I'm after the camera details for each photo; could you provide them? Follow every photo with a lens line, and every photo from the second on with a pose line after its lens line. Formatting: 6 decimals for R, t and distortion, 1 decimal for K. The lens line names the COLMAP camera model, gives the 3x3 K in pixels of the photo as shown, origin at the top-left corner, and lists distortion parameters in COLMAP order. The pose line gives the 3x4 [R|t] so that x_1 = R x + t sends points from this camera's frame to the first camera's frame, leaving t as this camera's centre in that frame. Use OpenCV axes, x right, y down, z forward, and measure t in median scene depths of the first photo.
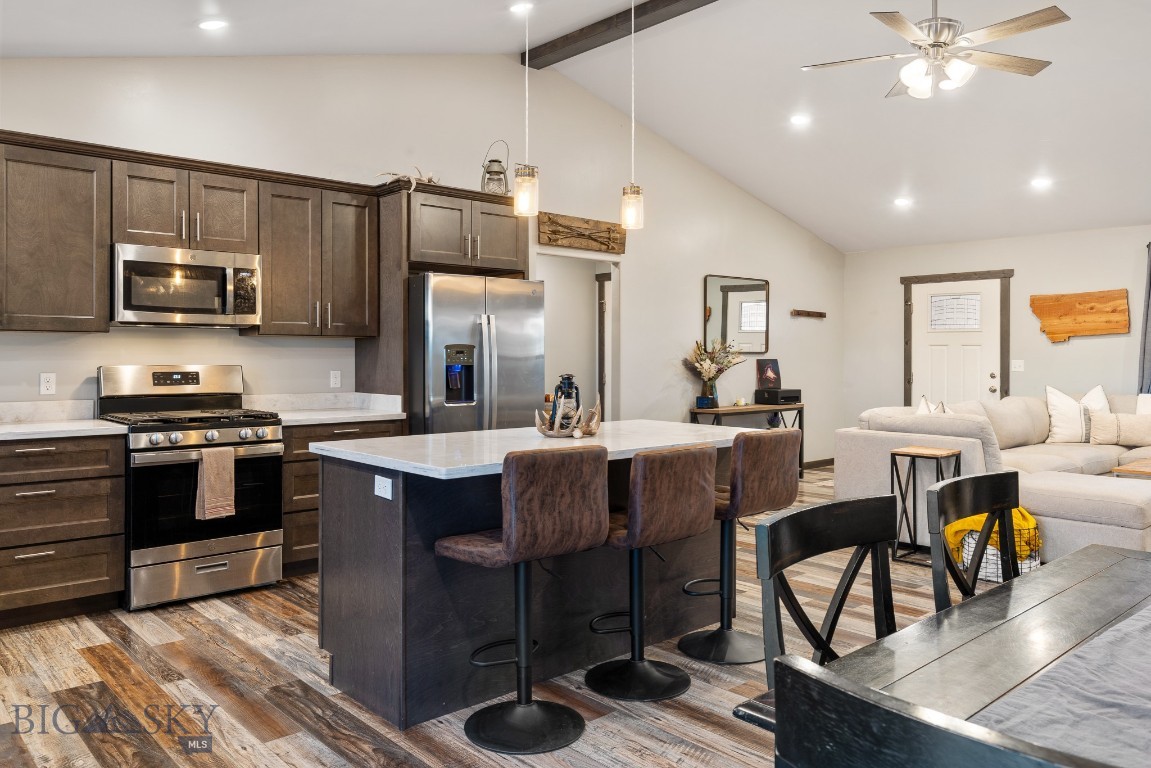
lens RADIAL K [[843.2, 0, 574.8], [0, 843.2, 354.2], [0, 0, 1]] dist [0.006981, 0.000777]
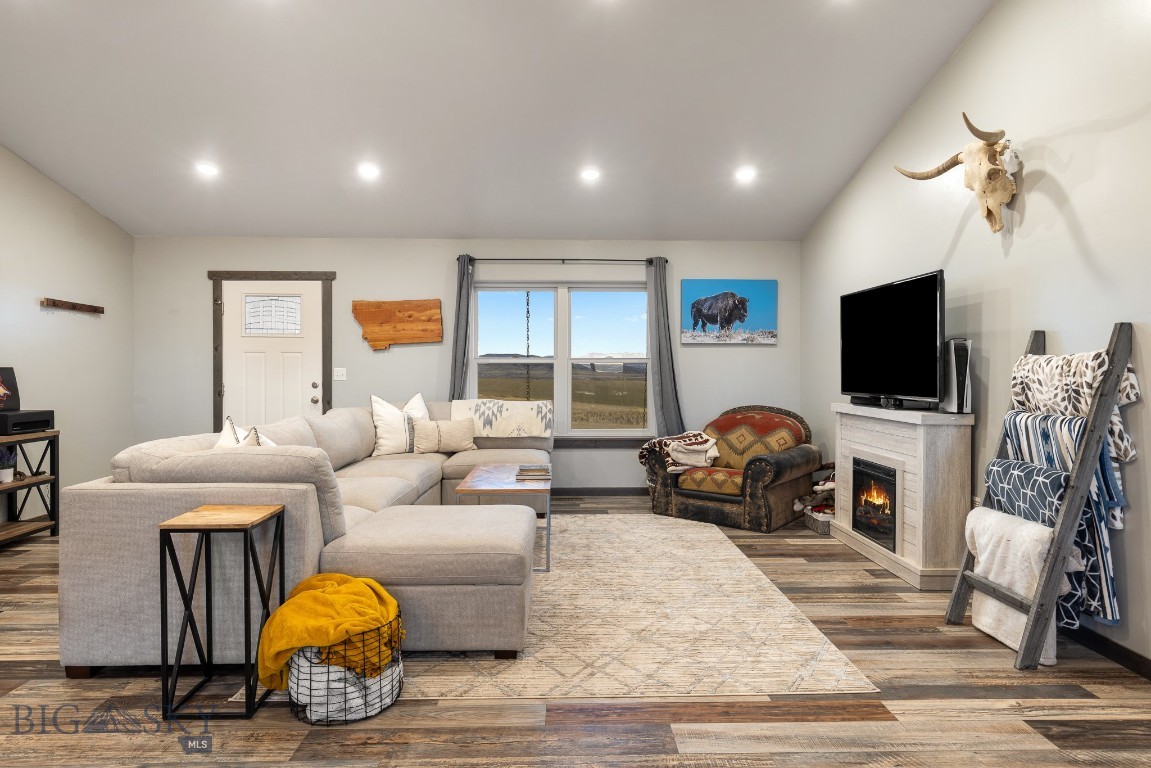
lens RADIAL K [[633.0, 0, 575.0], [0, 633.0, 377.4], [0, 0, 1]] dist [0.001787, 0.000354]
pose [[0.646393, -0.010610, 0.762931, 0.162027], [-0.000458, 0.999898, 0.014294, 0.007276], [-0.763004, -0.009589, 0.646322, 0.361329]]
